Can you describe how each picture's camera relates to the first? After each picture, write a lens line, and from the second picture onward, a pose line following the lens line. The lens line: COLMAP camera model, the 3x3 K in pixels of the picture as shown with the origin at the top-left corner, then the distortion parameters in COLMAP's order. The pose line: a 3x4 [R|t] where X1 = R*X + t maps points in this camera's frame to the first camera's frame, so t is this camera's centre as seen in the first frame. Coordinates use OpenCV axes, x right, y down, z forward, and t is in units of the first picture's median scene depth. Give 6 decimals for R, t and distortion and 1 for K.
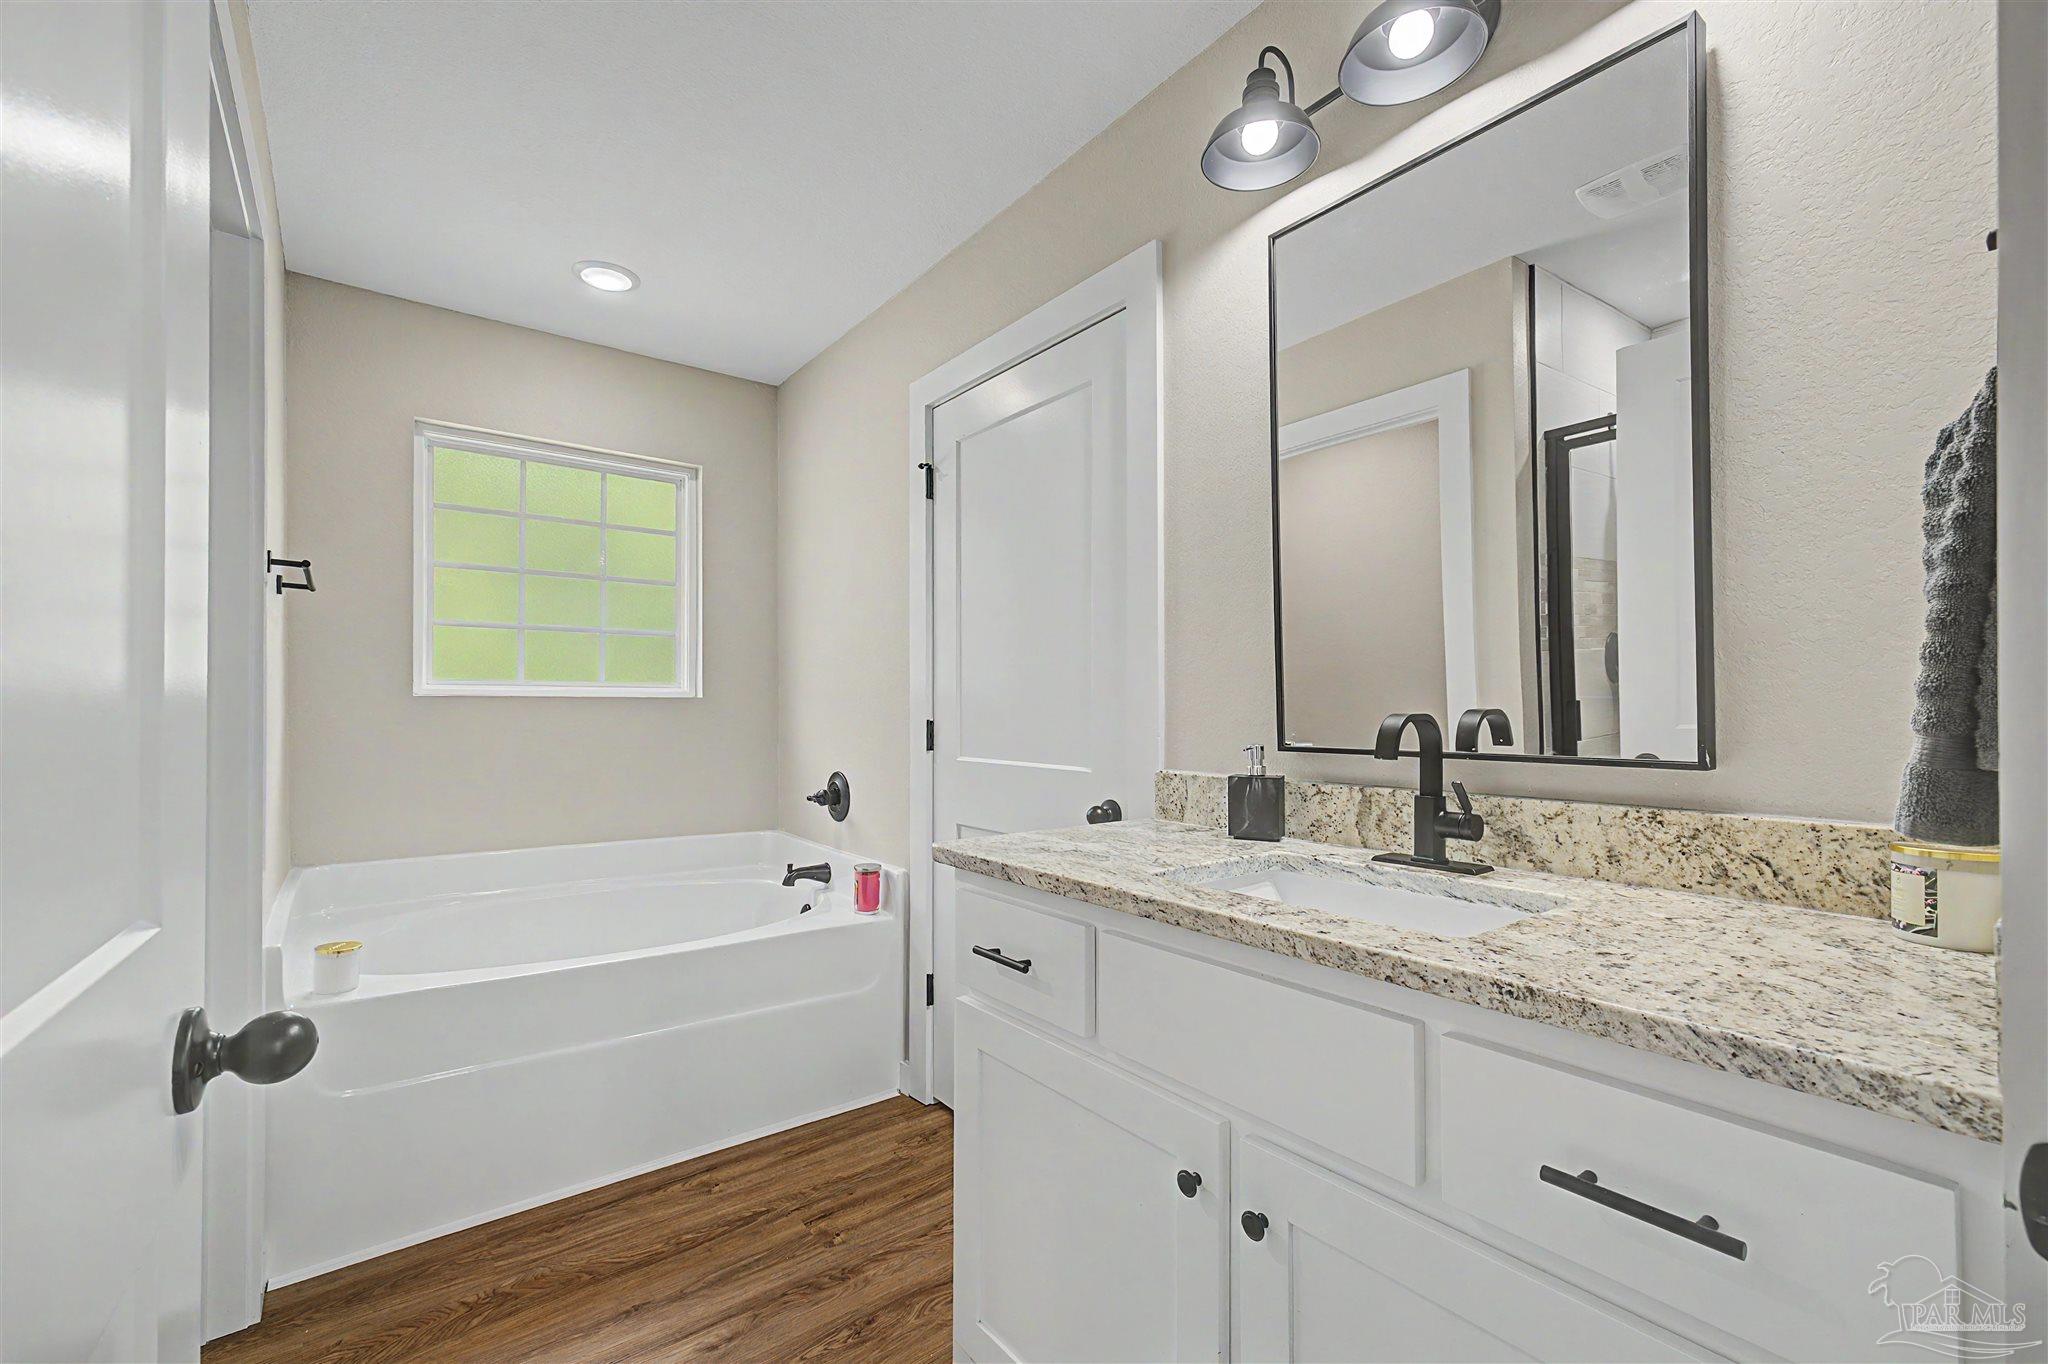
lens RADIAL K [[867.3, 0, 1021.6], [0, 867.3, 695.1], [0, 0, 1]] dist [0.003159, -0.000887]
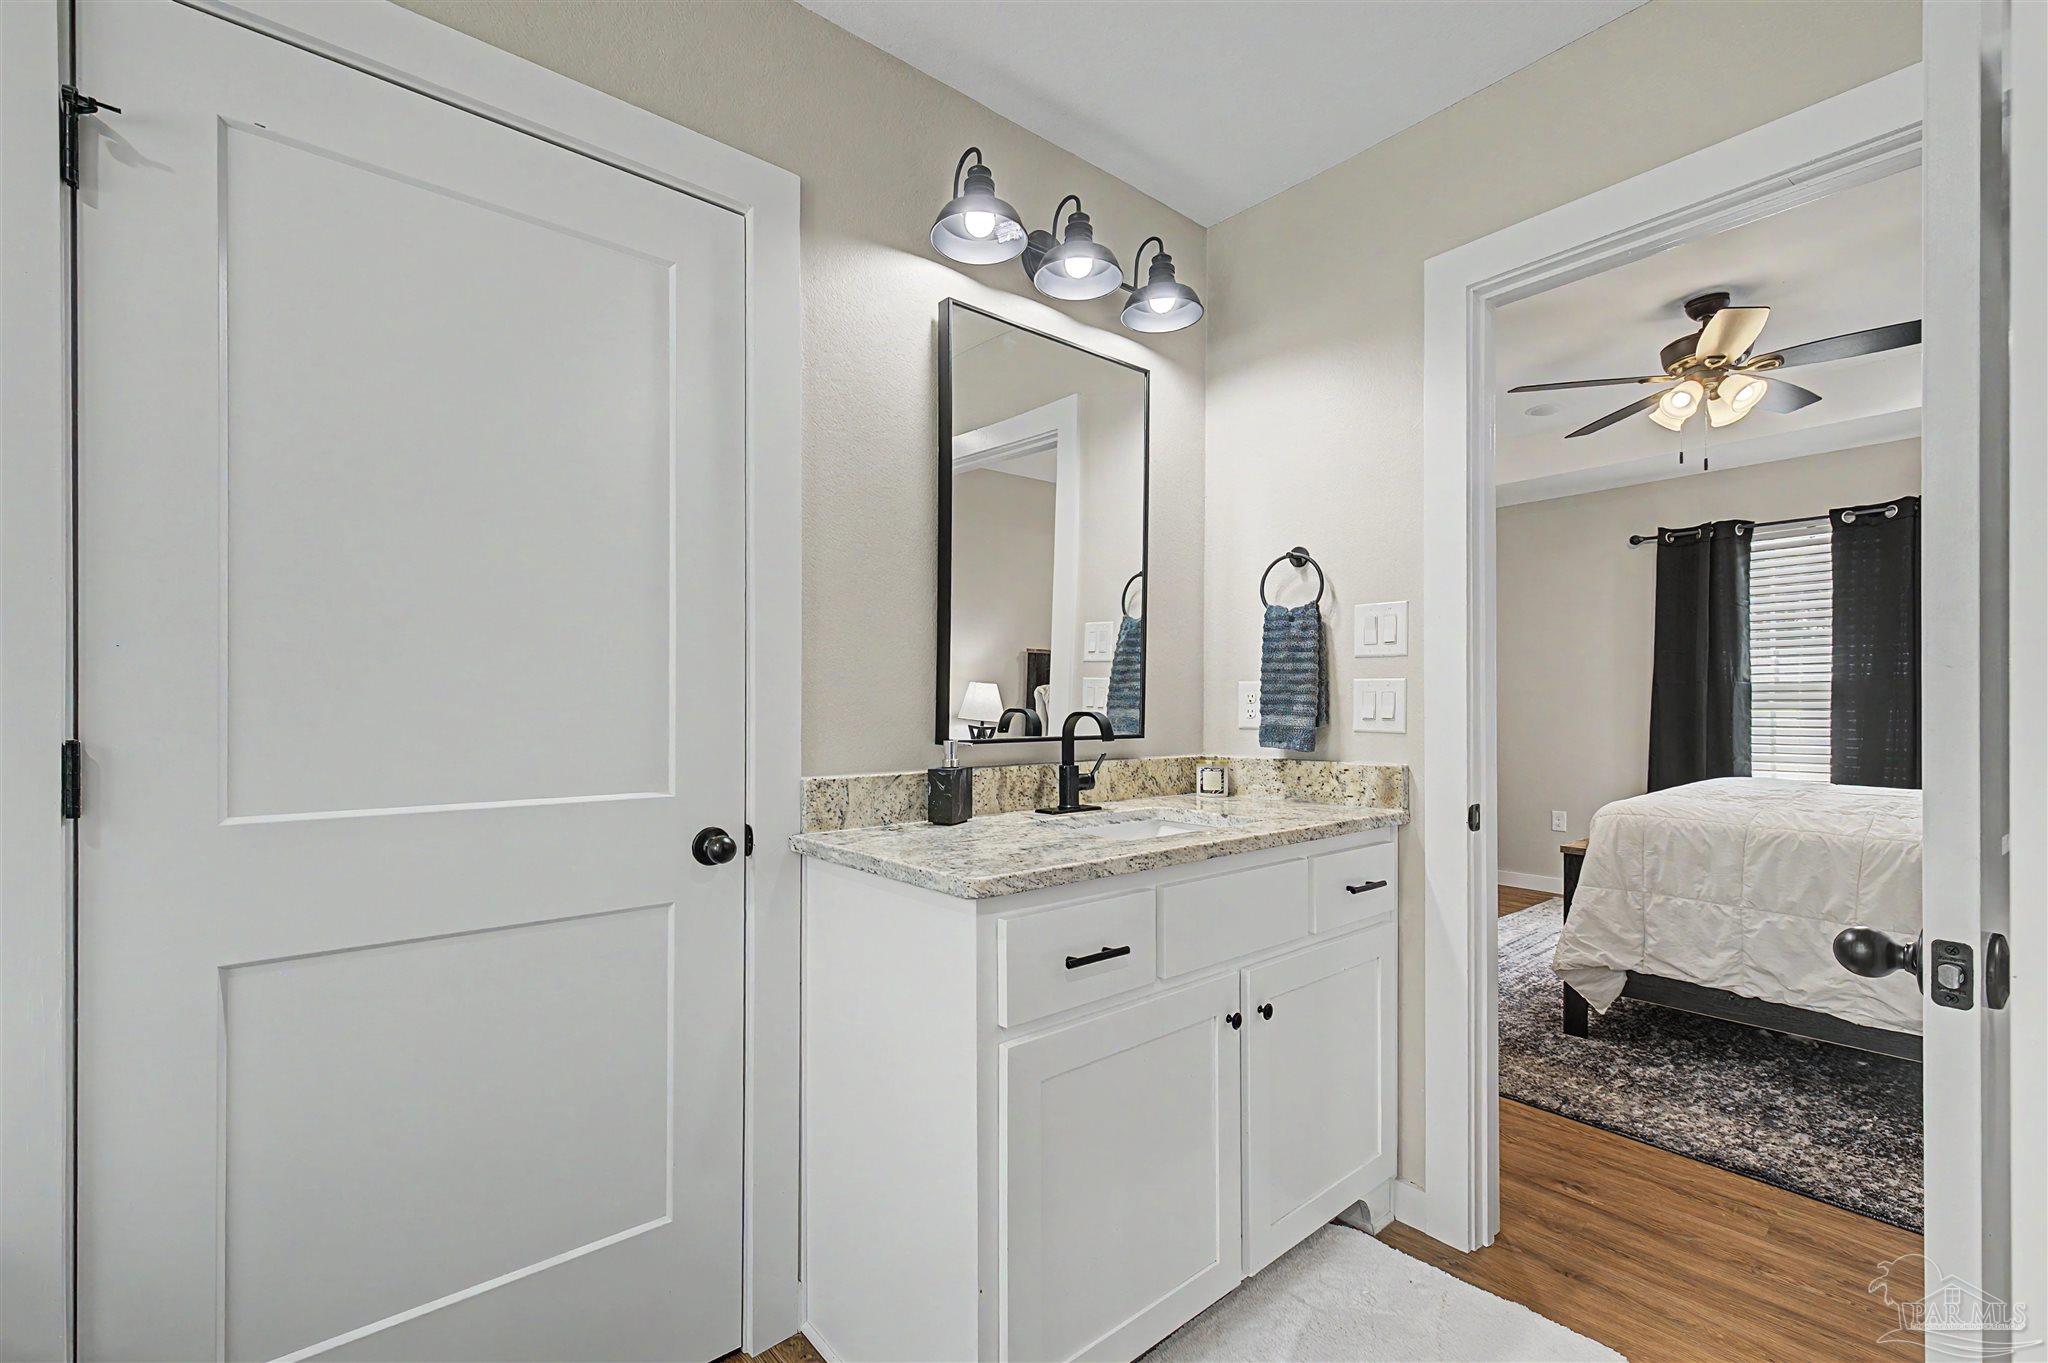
lens RADIAL K [[867.3, 0, 1019.7], [0, 867.3, 695.5], [0, 0, 1]] dist [0.003159, -0.000887]
pose [[-0.049818, 0.012404, 0.998681, -1.019912], [-0.014523, 0.999808, -0.013142, 0.014403], [-0.998653, -0.015158, -0.049628, 1.135381]]
